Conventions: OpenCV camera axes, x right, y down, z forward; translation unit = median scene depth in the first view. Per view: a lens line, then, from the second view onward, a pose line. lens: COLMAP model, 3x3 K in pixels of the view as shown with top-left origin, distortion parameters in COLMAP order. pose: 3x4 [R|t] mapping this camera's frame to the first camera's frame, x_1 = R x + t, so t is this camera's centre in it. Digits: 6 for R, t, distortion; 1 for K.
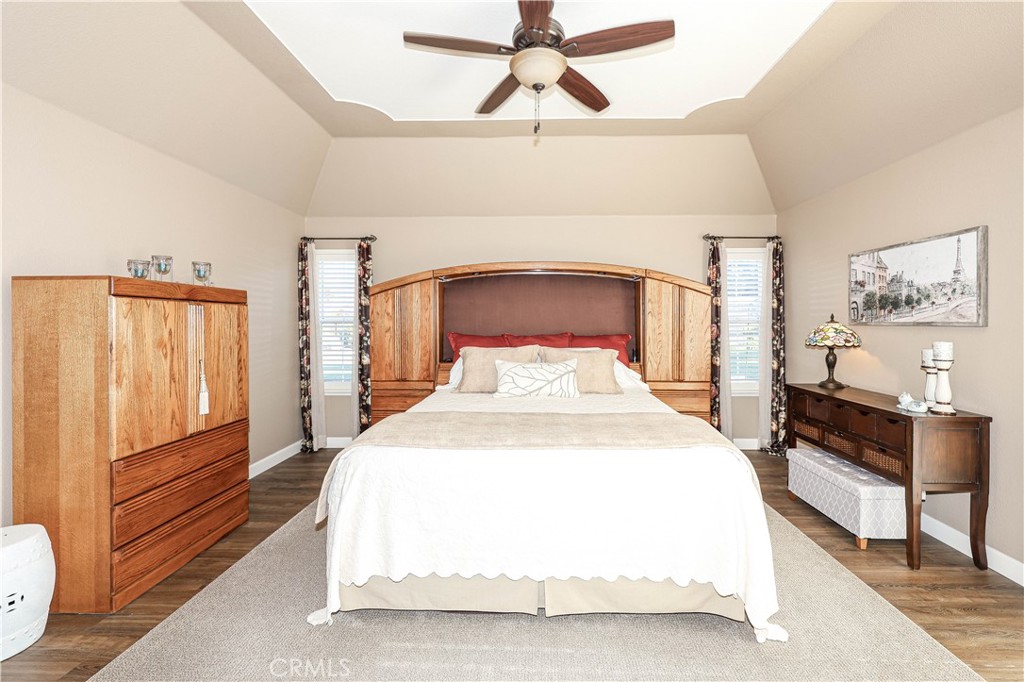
lens RADIAL K [[421.6, 0, 515.8], [0, 421.6, 330.2], [0, 0, 1]] dist [-0.002474, -0.000195]
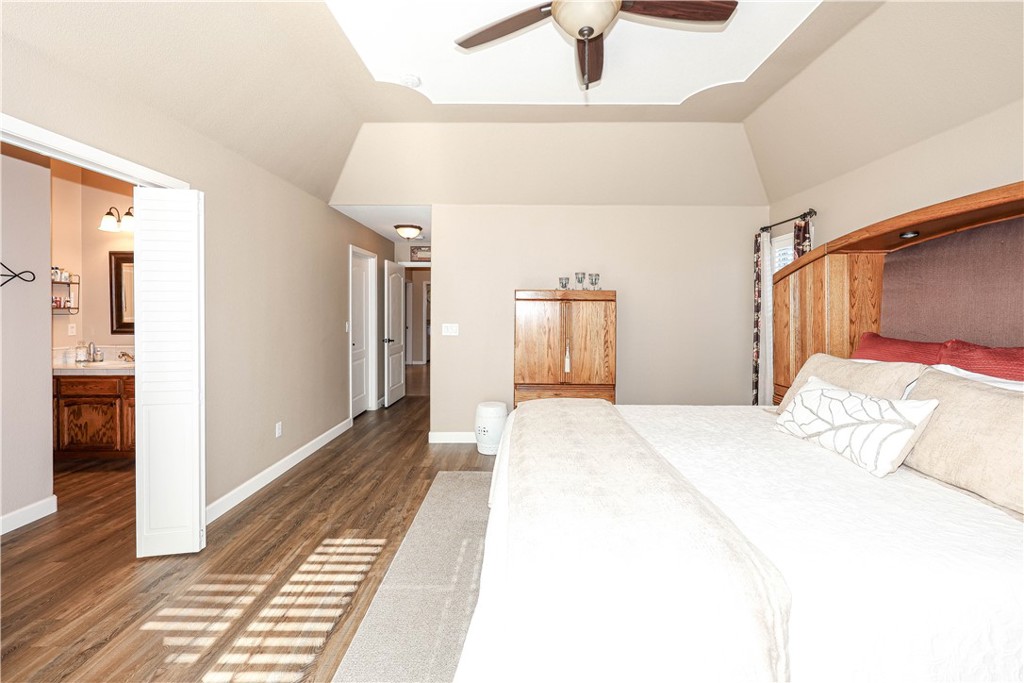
lens RADIAL K [[420.1, 0, 516.7], [0, 420.1, 303.7], [0, 0, 1]] dist [-0.001252, -0.000117]
pose [[0.035596, -0.014119, -0.999267, 0.617158], [-0.026132, 0.999545, -0.015054, -0.020601], [0.999025, 0.026649, 0.035211, 0.560476]]
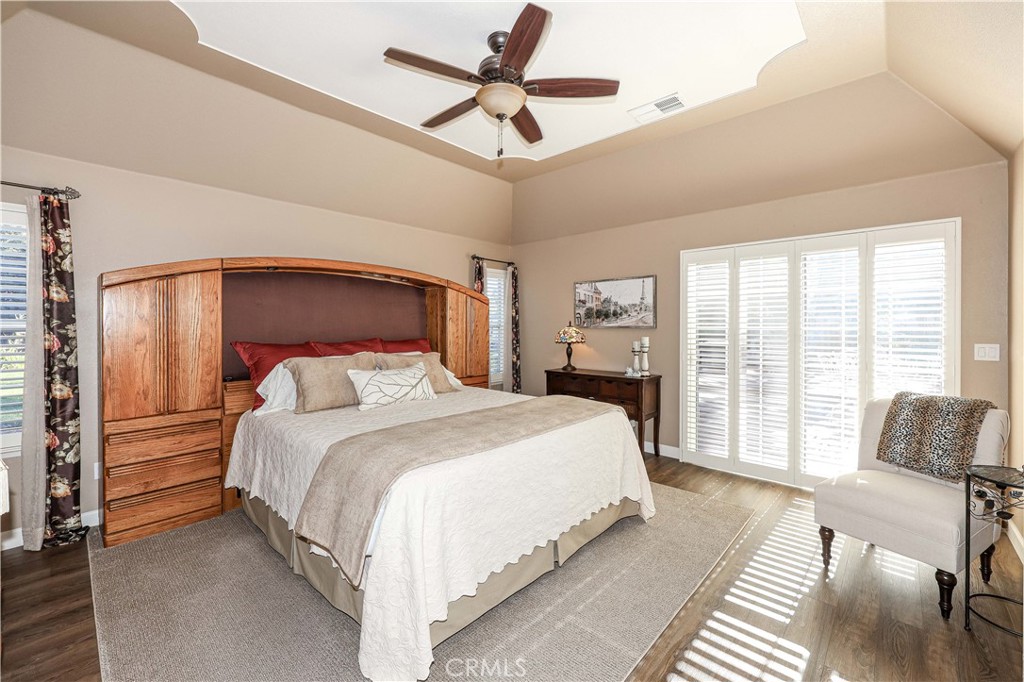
lens RADIAL K [[414.9, 0, 510.1], [0, 414.9, 338.0], [0, 0, 1]] dist [-0.003194, 0.000168]
pose [[0.670670, -0.023407, 0.741386, -0.498850], [0.019389, 0.999714, 0.014023, -0.002829], [-0.741502, 0.004971, 0.670932, 0.163312]]
